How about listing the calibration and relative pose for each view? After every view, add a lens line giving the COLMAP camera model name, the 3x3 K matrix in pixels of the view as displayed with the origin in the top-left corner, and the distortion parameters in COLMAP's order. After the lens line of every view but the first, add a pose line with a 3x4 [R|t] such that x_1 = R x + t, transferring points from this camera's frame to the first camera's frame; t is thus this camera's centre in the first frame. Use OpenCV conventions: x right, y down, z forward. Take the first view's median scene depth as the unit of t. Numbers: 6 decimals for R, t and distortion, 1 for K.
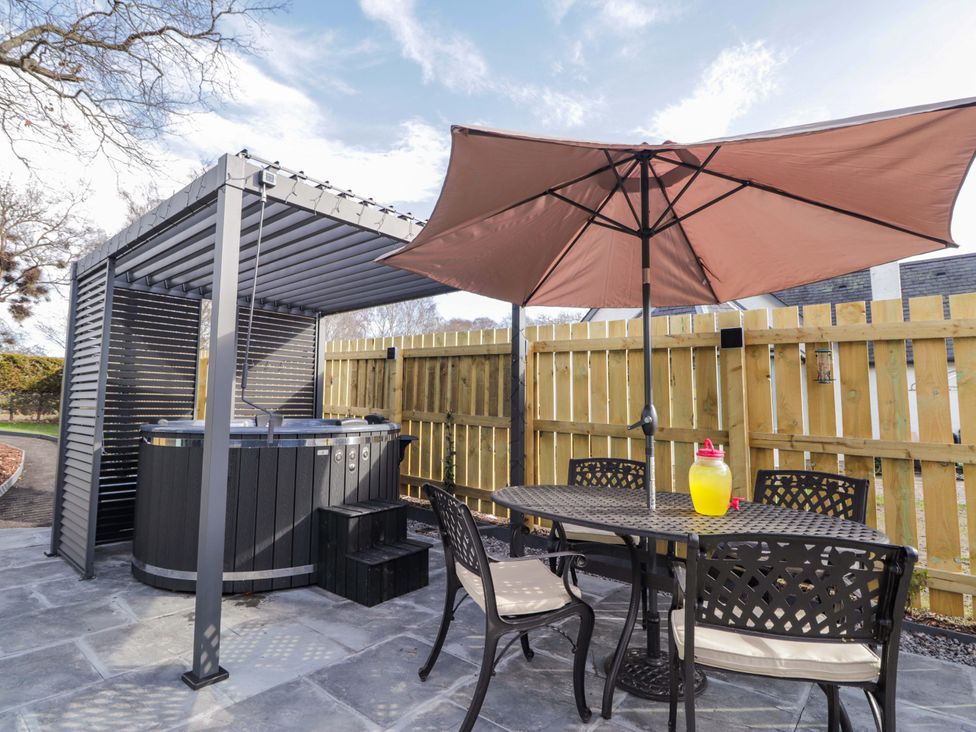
lens RADIAL K [[511.3, 0, 492.0], [0, 511.3, 364.7], [0, 0, 1]] dist [0.003207, -0.014391]
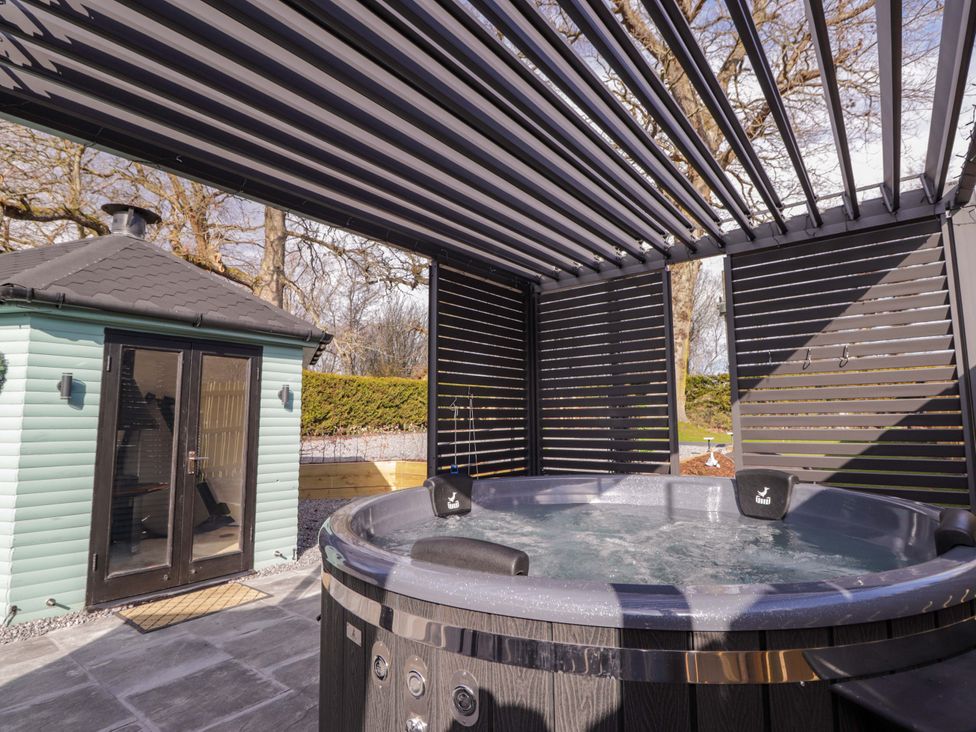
lens RADIAL K [[511.3, 0, 492.0], [0, 511.3, 364.7], [0, 0, 1]] dist [0.003207, -0.014391]
pose [[0.029808, -0.124704, -0.991746, 0.005211], [0.097989, 0.987772, -0.121259, 0.031671], [0.994741, -0.093566, 0.041663, 0.652573]]
